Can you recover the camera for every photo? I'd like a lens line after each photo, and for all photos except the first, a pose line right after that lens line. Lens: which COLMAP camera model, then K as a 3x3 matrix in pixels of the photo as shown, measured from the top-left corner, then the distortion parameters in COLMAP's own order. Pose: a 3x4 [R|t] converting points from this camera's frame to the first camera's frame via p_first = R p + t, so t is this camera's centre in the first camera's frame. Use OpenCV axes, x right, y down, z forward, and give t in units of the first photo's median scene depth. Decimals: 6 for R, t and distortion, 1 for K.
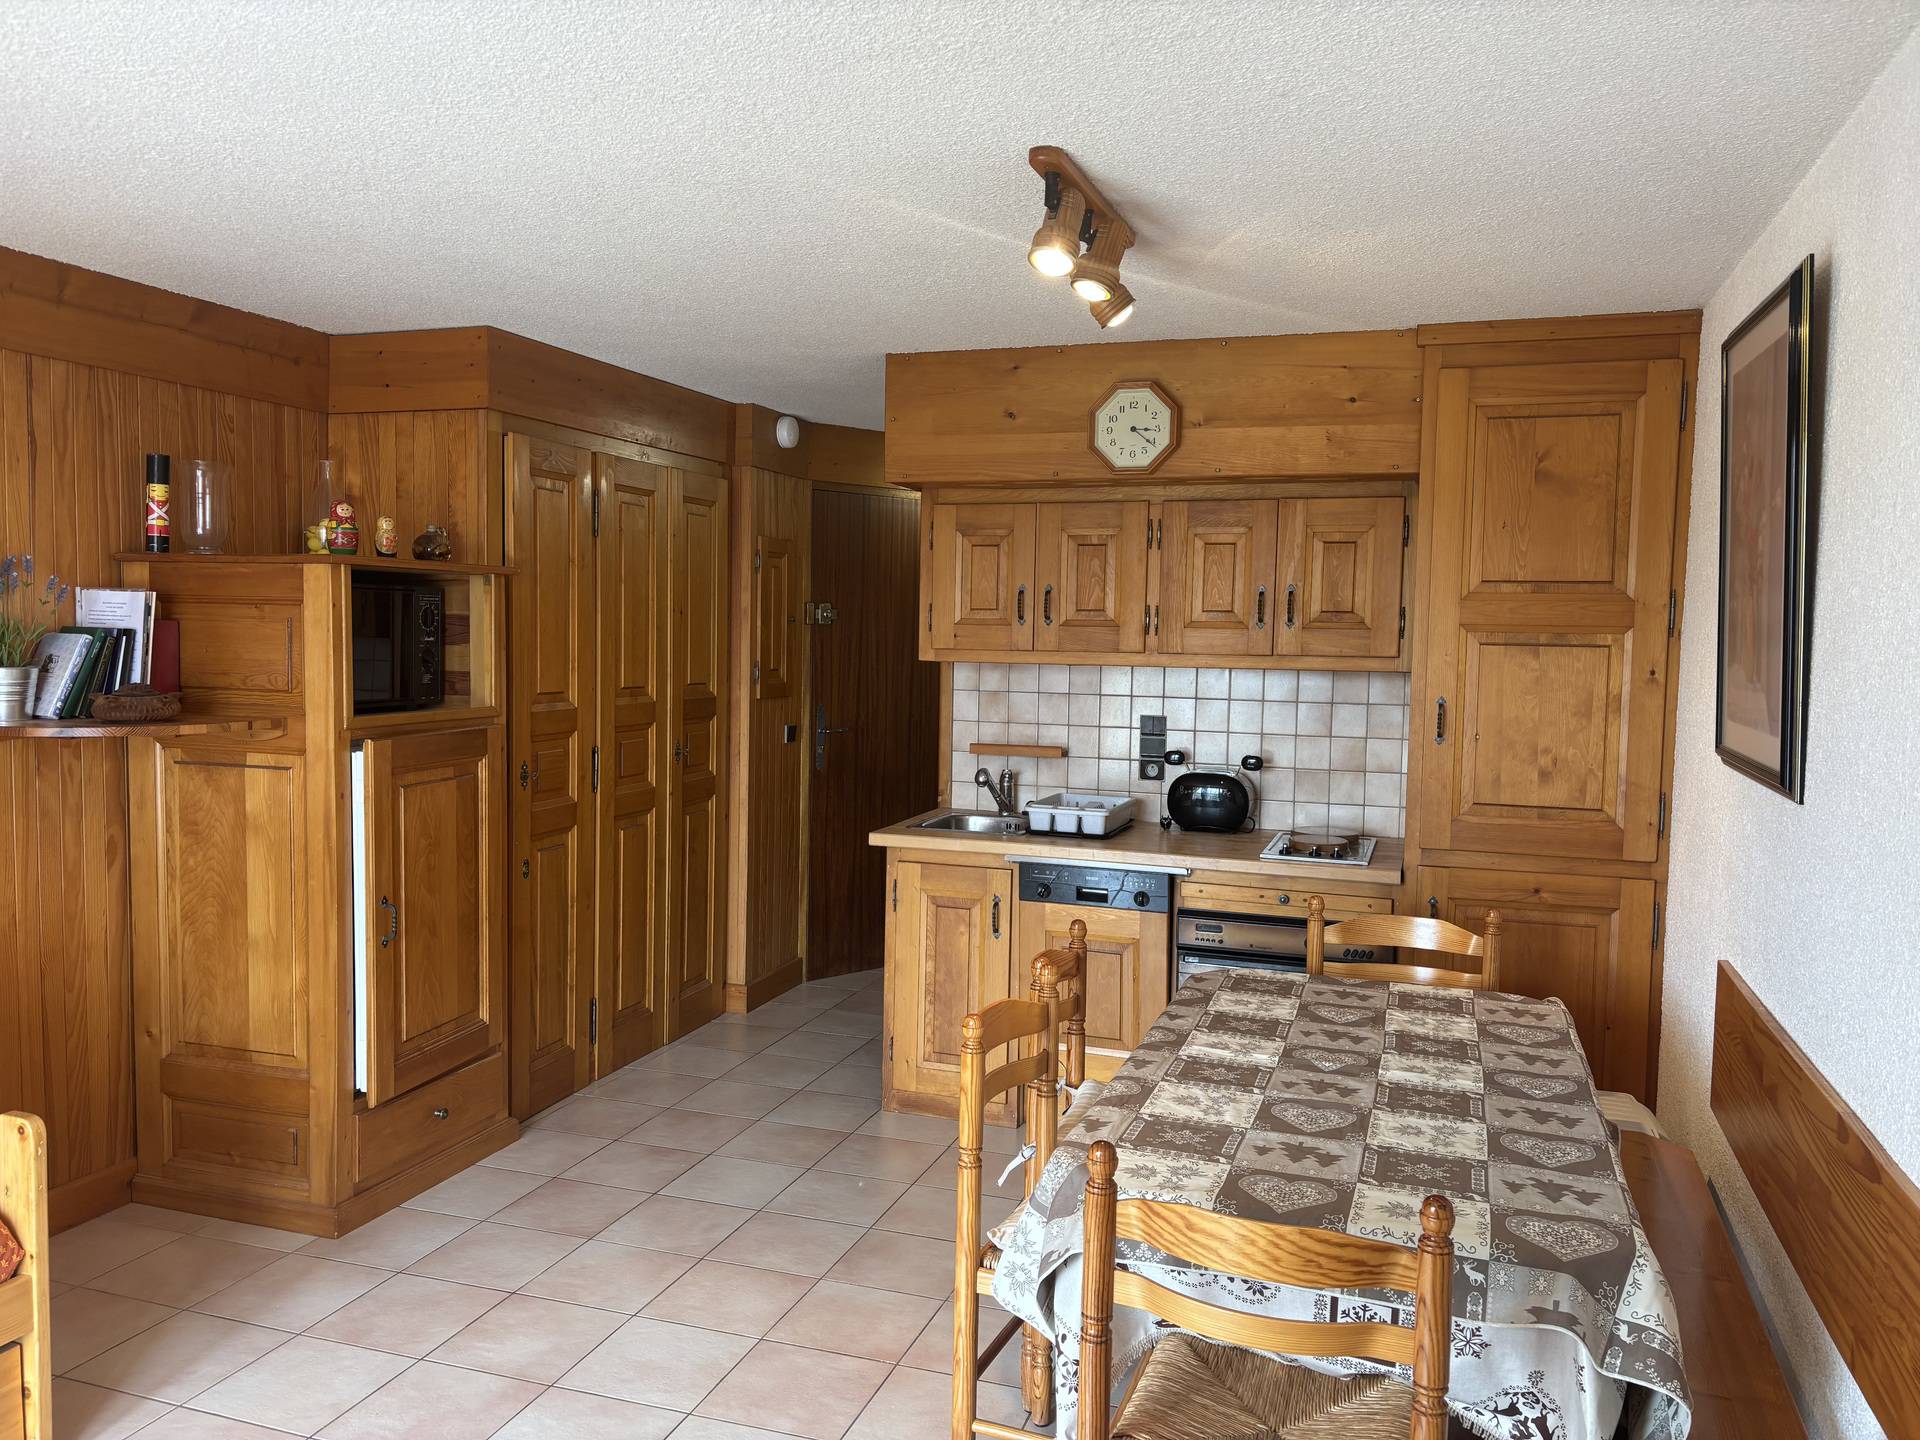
lens RADIAL K [[1454.3, 0, 963.4], [0, 1454.3, 724.0], [0, 0, 1]] dist [0.033860, -0.016907]
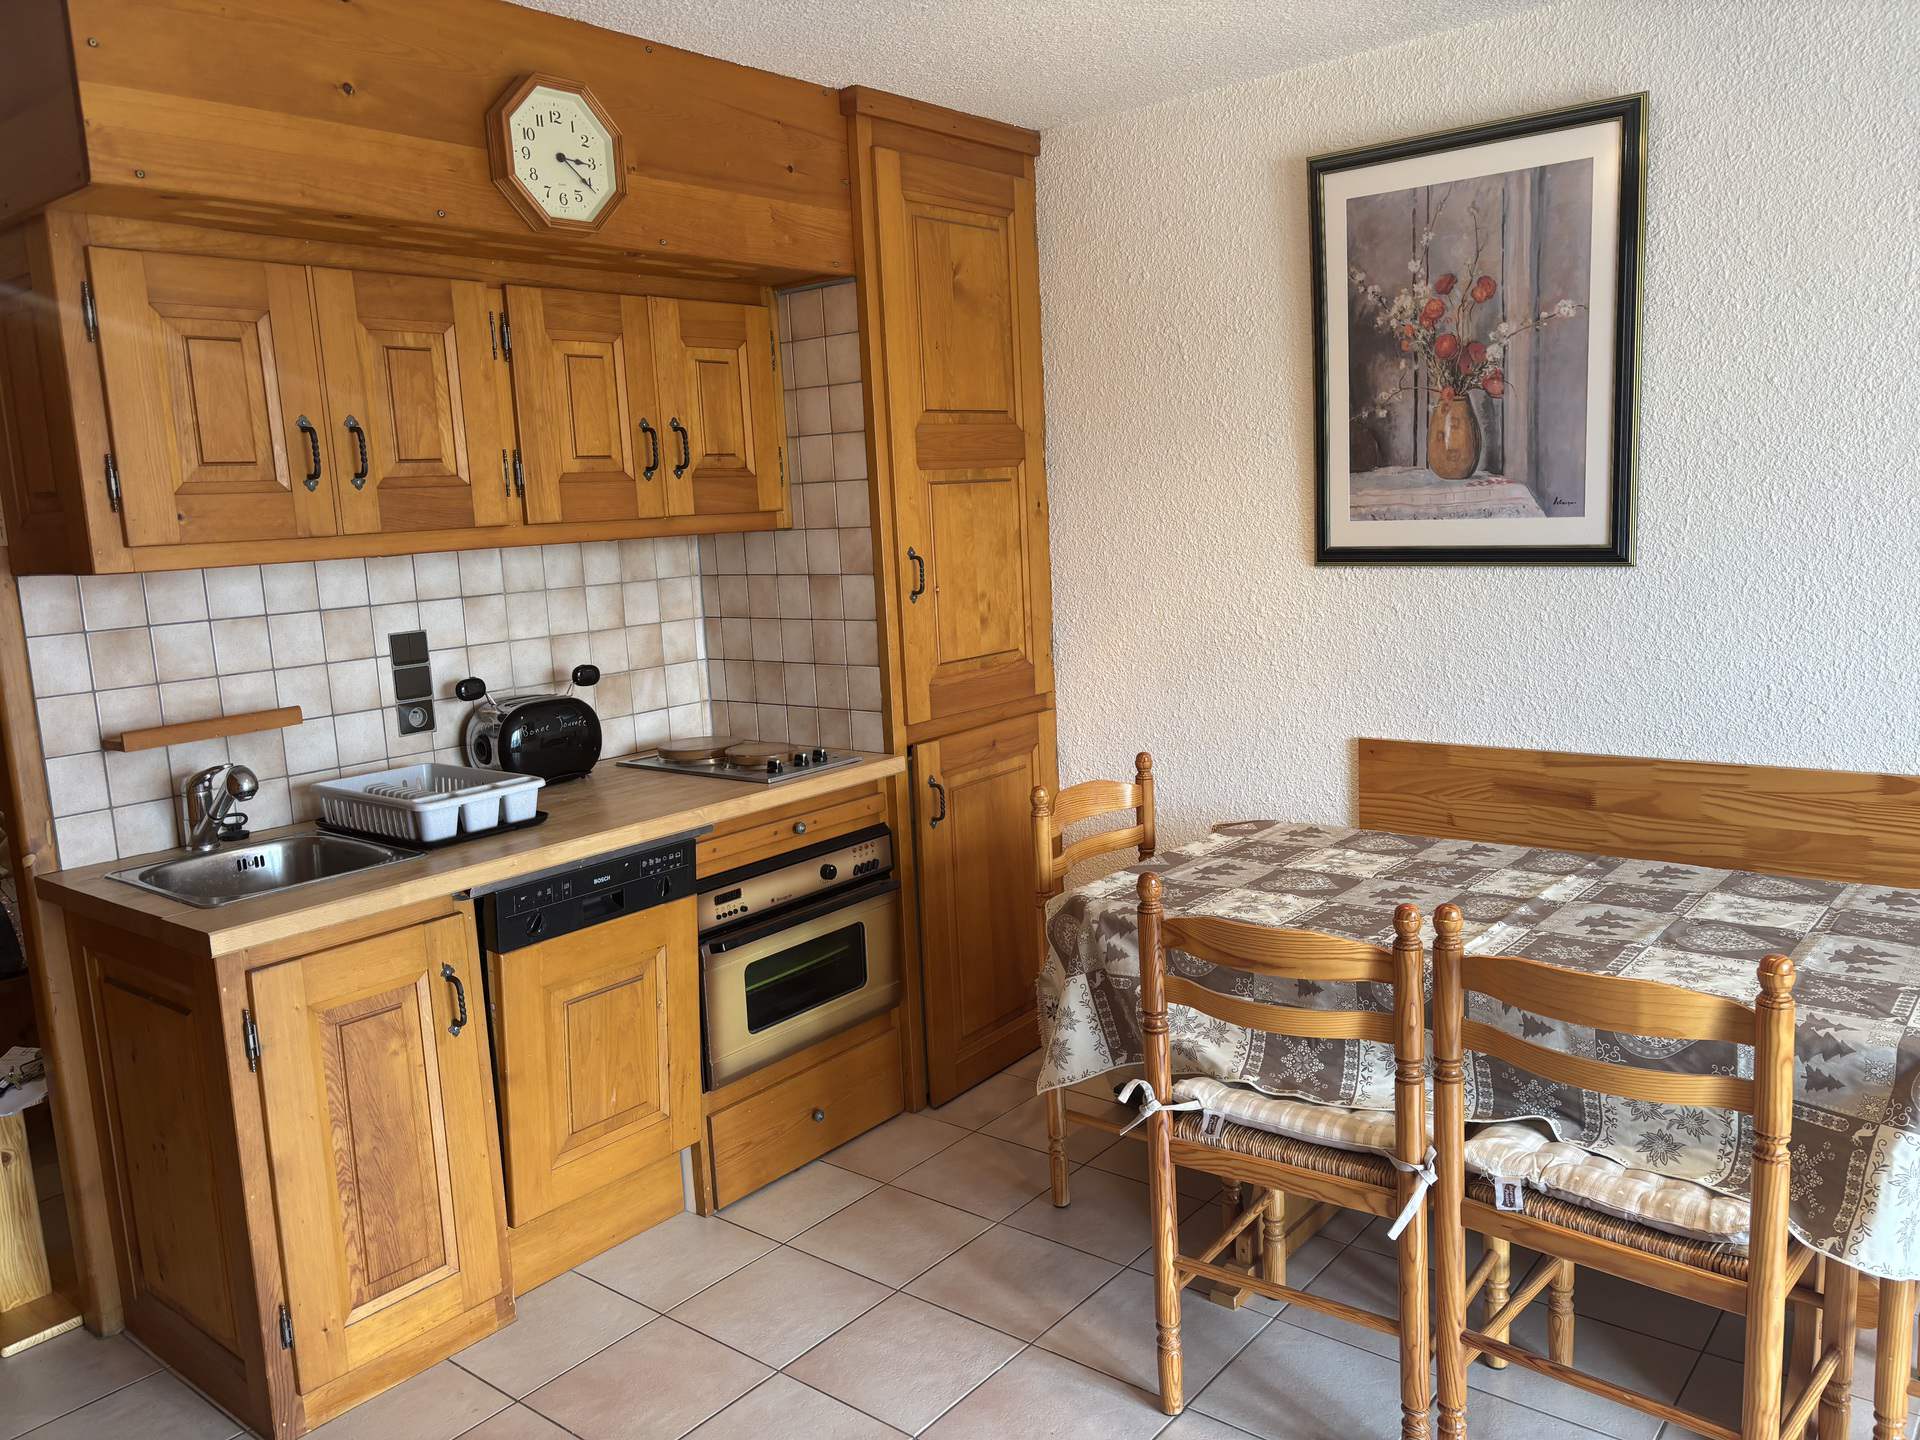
lens RADIAL K [[1454.3, 0, 957.3], [0, 1454.3, 714.5], [0, 0, 1]] dist [0.033860, -0.016907]
pose [[0.351937, -0.174139, 0.919683, -0.437168], [0.121503, 0.982728, 0.139581, -0.035250], [-0.928104, 0.062621, 0.367017, 0.625396]]
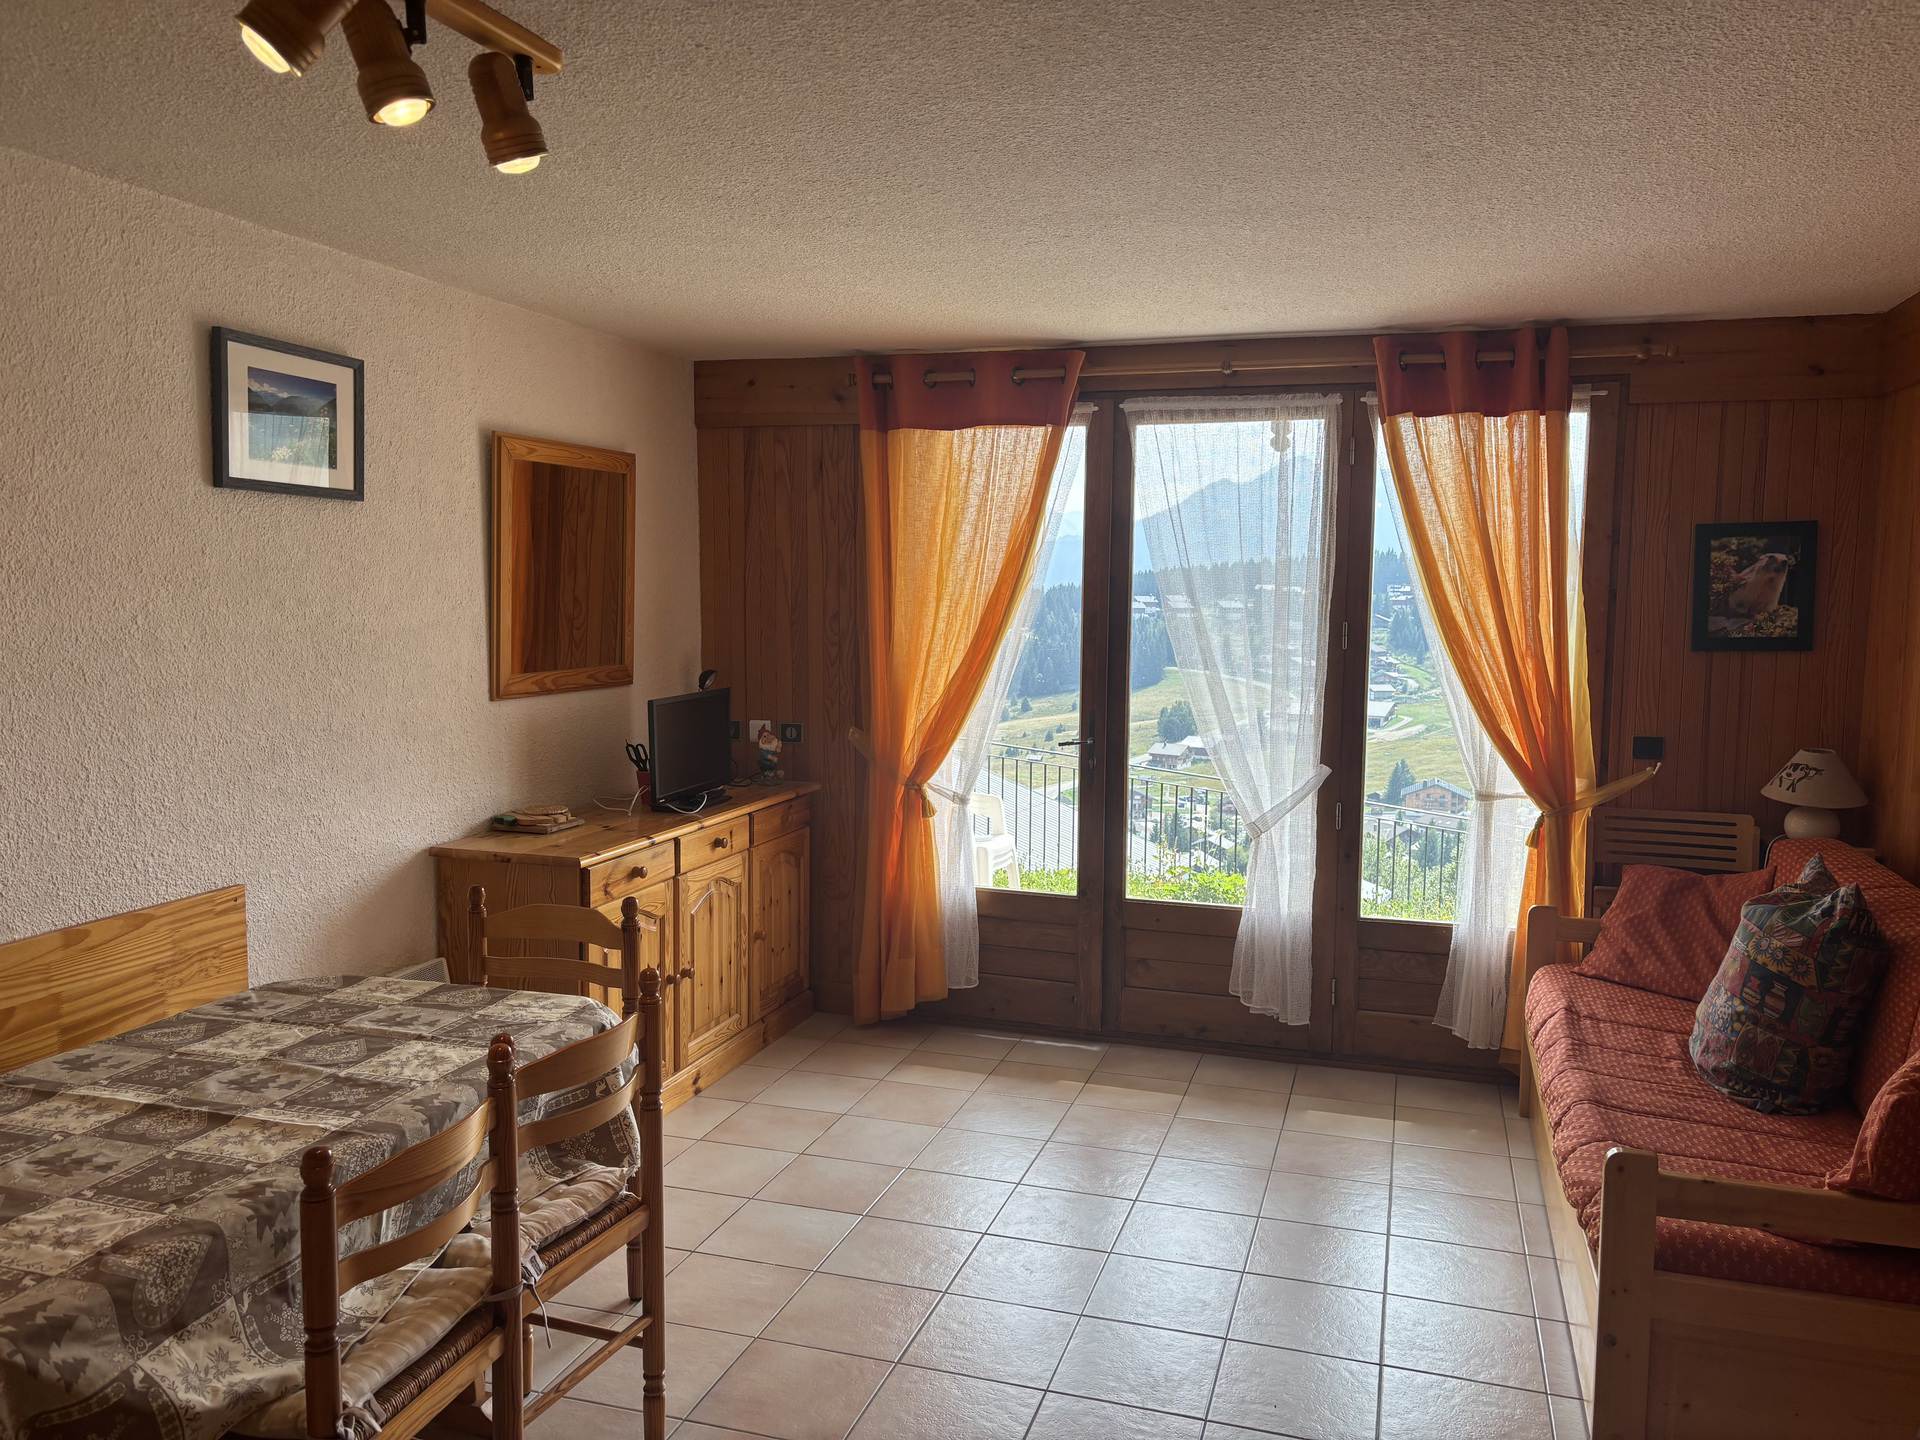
lens RADIAL K [[1454.3, 0, 951.9], [0, 1454.3, 718.7], [0, 0, 1]] dist [0.033860, -0.016907]
pose [[-0.999624, -0.024210, -0.012866, -0.110460], [-0.025964, 0.986680, 0.160588, -0.088187], [0.008807, 0.160862, -0.986938, 1.149437]]
